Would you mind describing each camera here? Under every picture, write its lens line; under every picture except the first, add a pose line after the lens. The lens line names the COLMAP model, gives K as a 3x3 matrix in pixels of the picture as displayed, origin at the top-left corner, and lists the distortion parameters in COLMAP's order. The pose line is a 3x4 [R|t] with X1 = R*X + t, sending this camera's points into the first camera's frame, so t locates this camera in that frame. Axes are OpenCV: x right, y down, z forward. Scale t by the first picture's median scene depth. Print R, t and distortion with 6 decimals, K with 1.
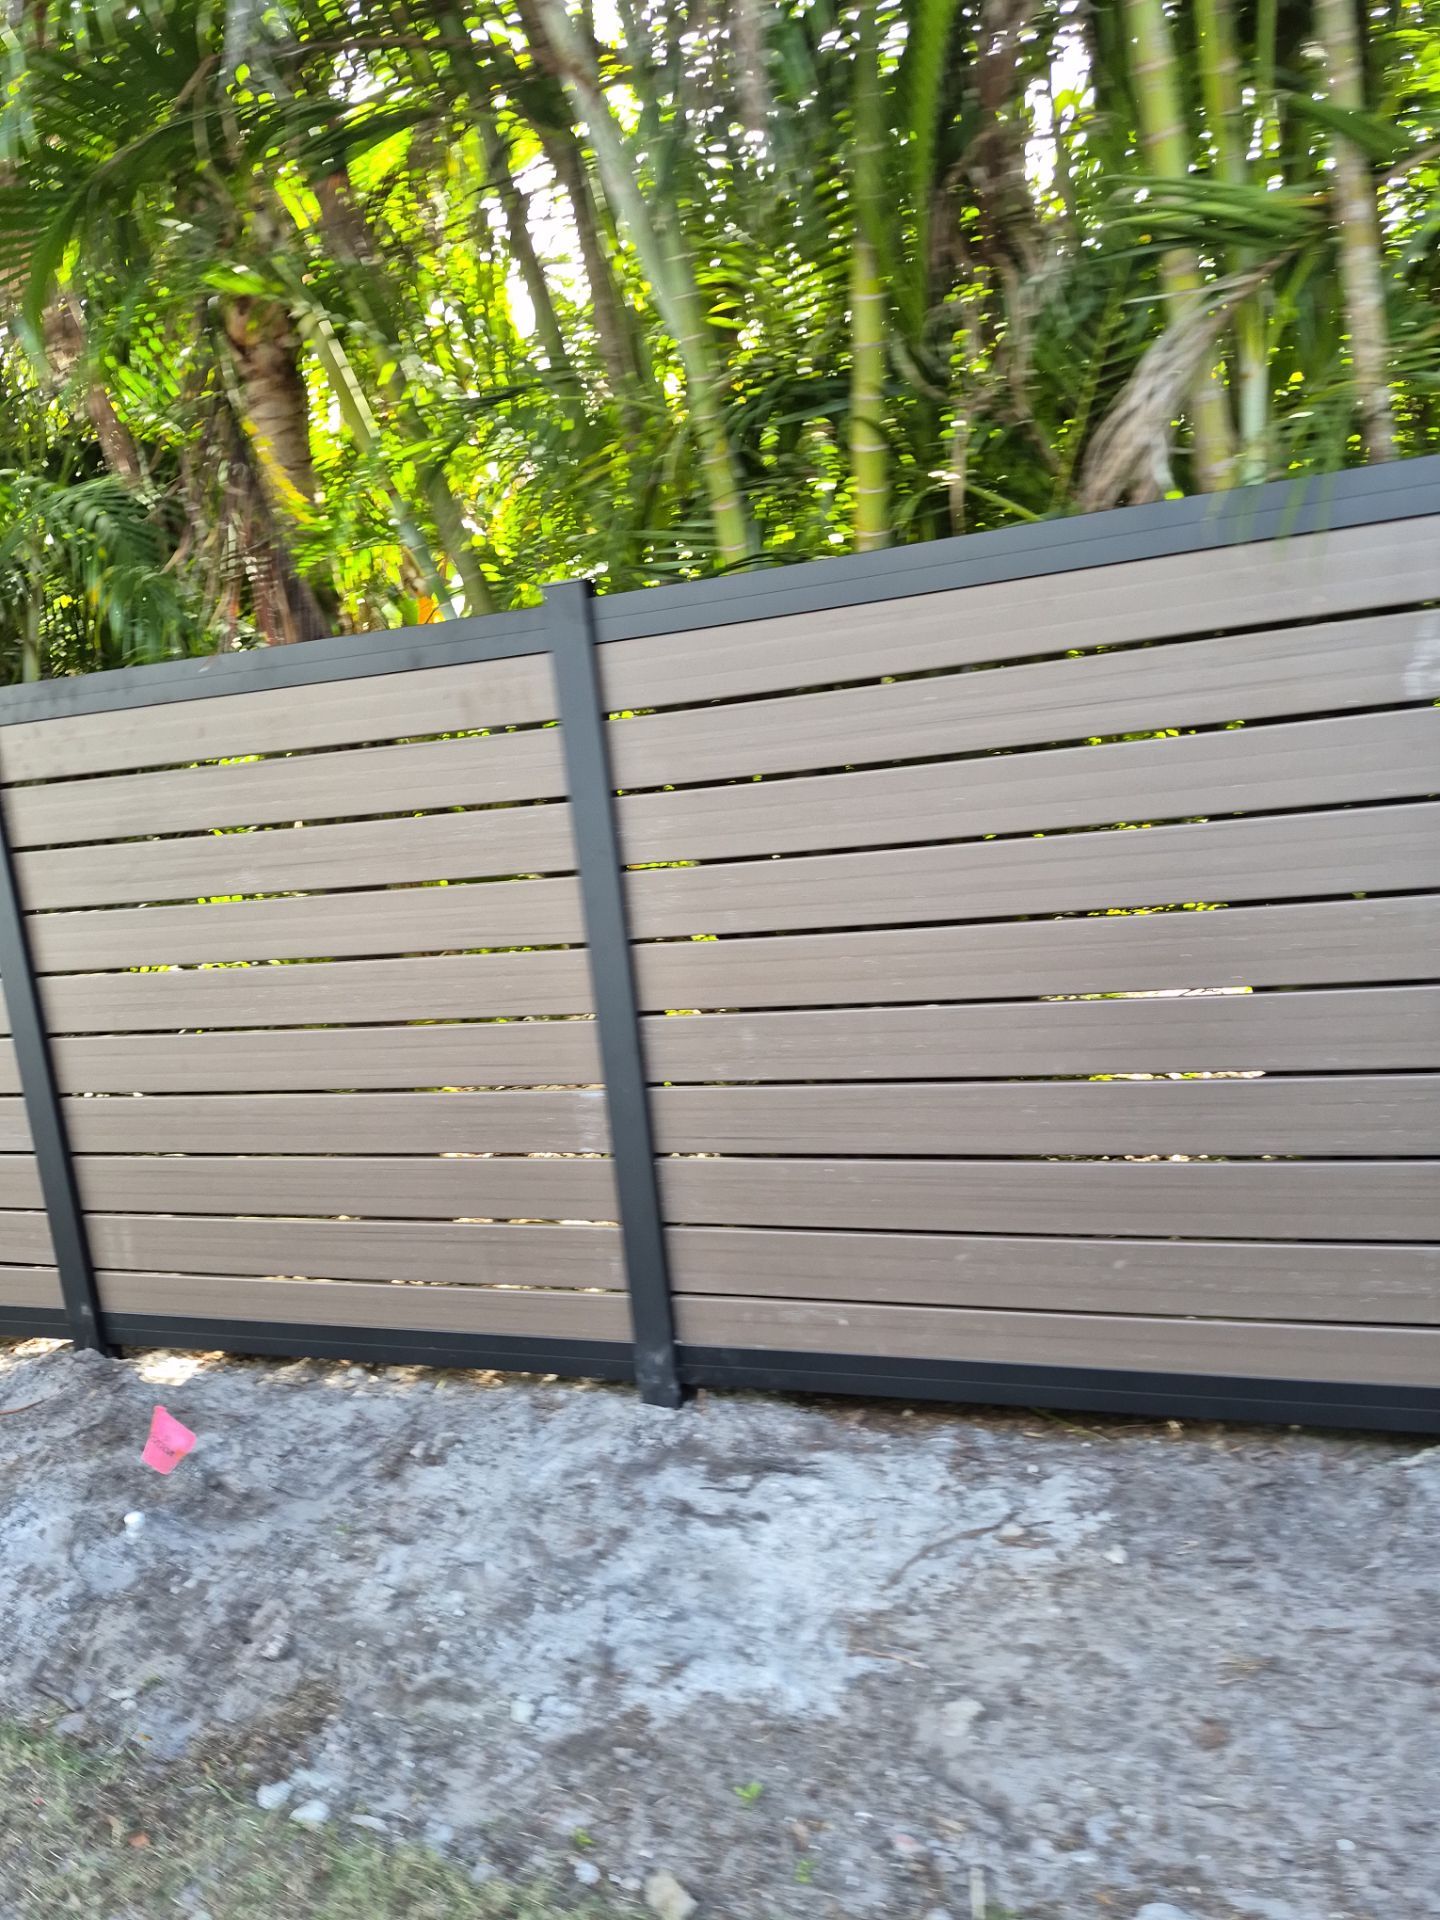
lens RADIAL K [[1334.9, 0, 706.1], [0, 1334.9, 942.0], [0, 0, 1]] dist [0.046297, -0.028018]
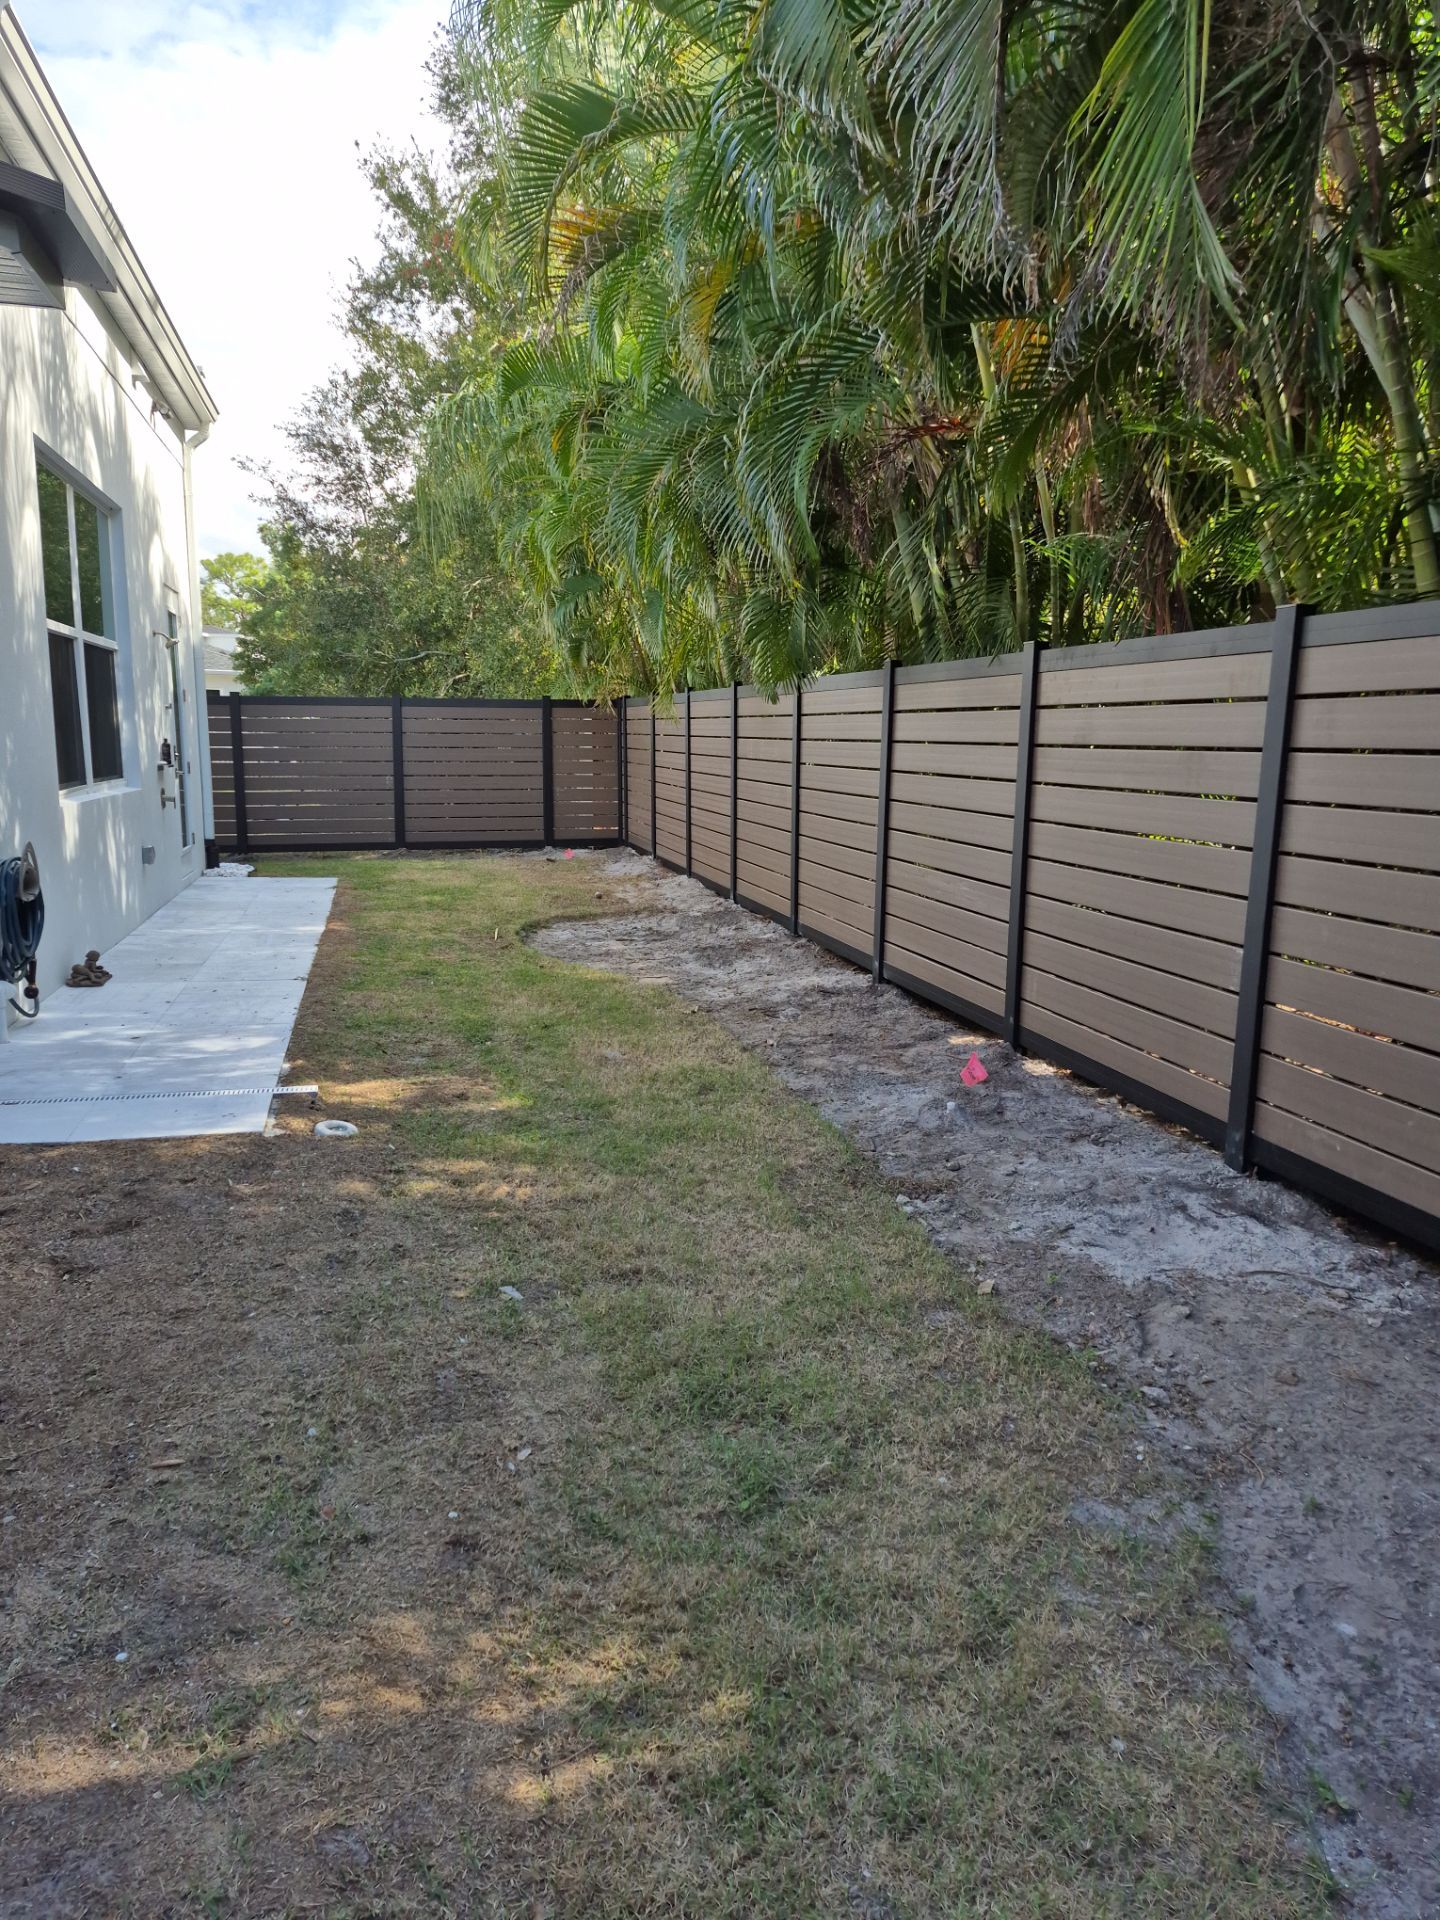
lens RADIAL K [[1334.9, 0, 733.7], [0, 1334.9, 967.7], [0, 0, 1]] dist [0.046297, -0.028018]
pose [[0.571141, 0.250159, -0.781804, 0.802749], [-0.169921, 0.967832, 0.185550, -0.055042], [0.803072, 0.026870, 0.595276, -0.358151]]
